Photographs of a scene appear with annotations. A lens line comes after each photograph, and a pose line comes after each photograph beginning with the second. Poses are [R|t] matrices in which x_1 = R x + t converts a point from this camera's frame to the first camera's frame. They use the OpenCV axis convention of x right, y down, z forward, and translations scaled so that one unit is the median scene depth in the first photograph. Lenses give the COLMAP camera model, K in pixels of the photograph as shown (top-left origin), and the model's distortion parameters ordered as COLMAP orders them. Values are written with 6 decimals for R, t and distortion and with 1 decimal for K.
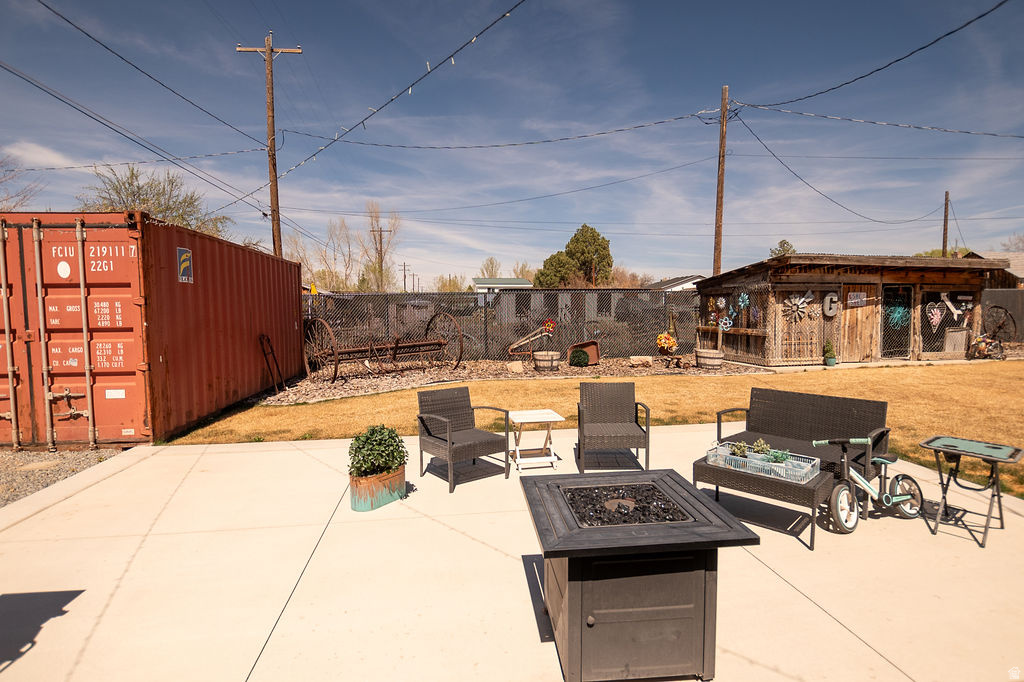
lens RADIAL K [[516.7, 0, 508.0], [0, 516.7, 338.9], [0, 0, 1]] dist [-0.027209, 0.001680]
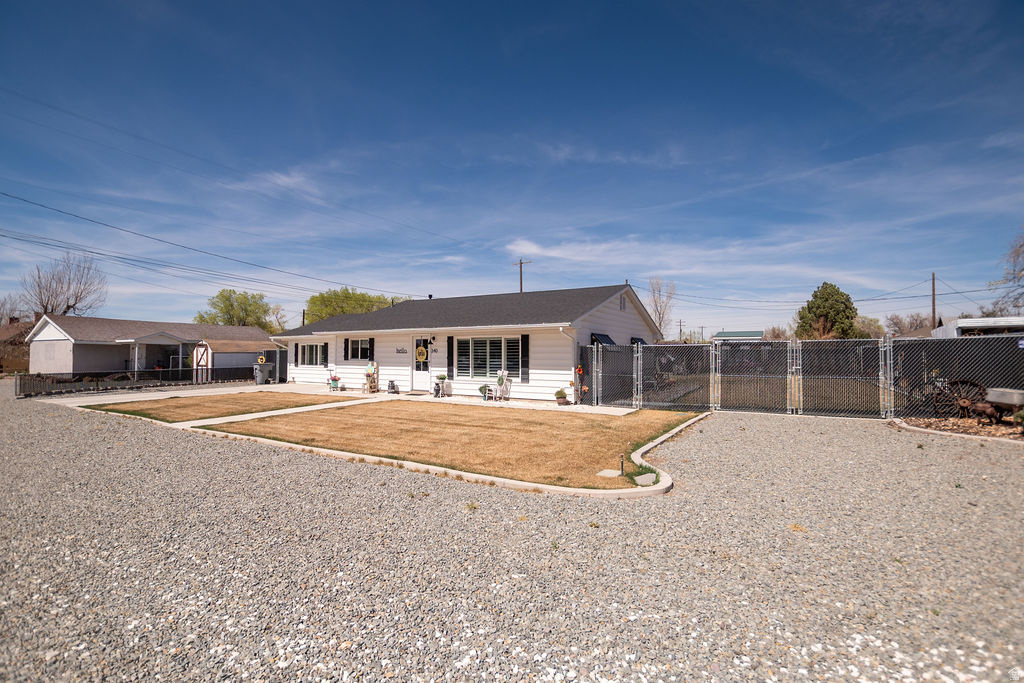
lens RADIAL K [[459.4, 0, 504.1], [0, 459.4, 361.2], [0, 0, 1]] dist [-0.031482, 0.003677]
pose [[0.761003, 0.019924, -0.648443, -2.143947], [-0.044947, 0.998746, -0.022062, 0.279420], [0.647190, 0.045935, 0.760944, -2.185288]]
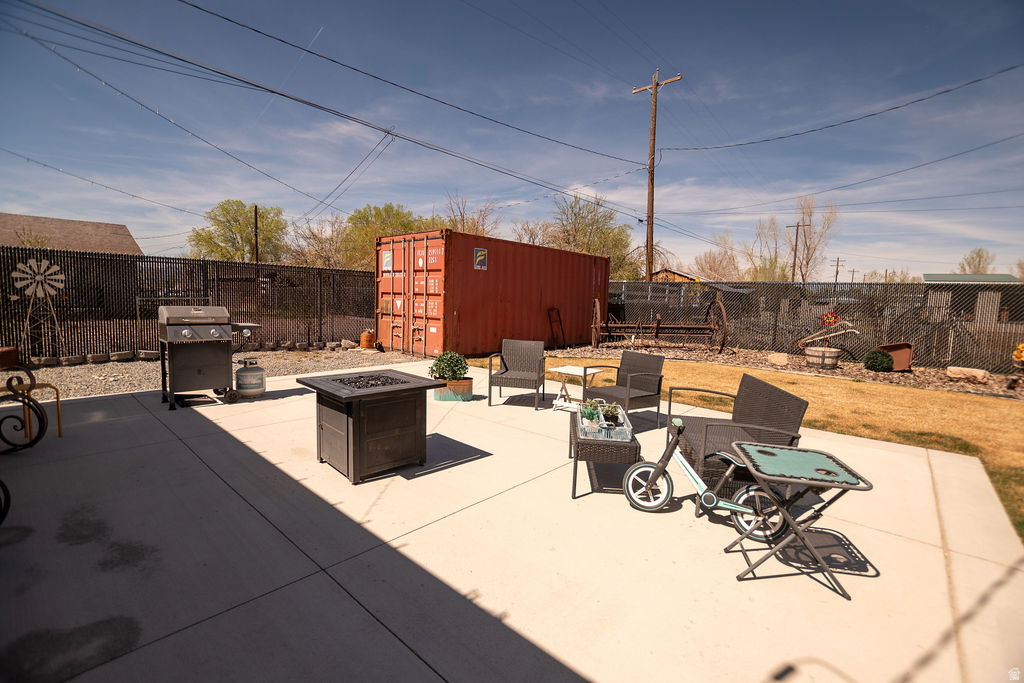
lens RADIAL K [[459.4, 0, 507.6], [0, 459.4, 338.0], [0, 0, 1]] dist [-0.031482, 0.003677]
pose [[0.634168, 0.097239, -0.767056, 0.326390], [-0.084364, 0.994839, 0.056366, 0.010493], [0.768579, 0.028967, 0.639099, 0.073486]]
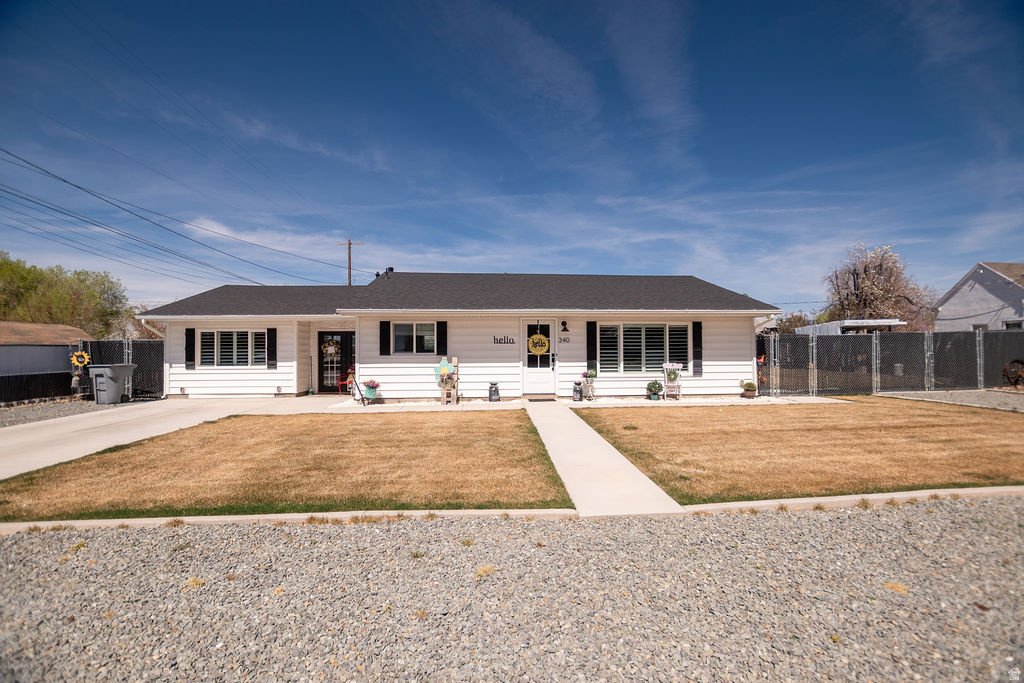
lens RADIAL K [[459.4, 0, 500.2], [0, 459.4, 347.3], [0, 0, 1]] dist [-0.031482, 0.003677]
pose [[0.996225, 0.002251, -0.086780, -2.333485], [-0.007847, 0.997907, -0.064194, 0.284910], [0.086454, 0.064632, 0.994157, -2.208598]]
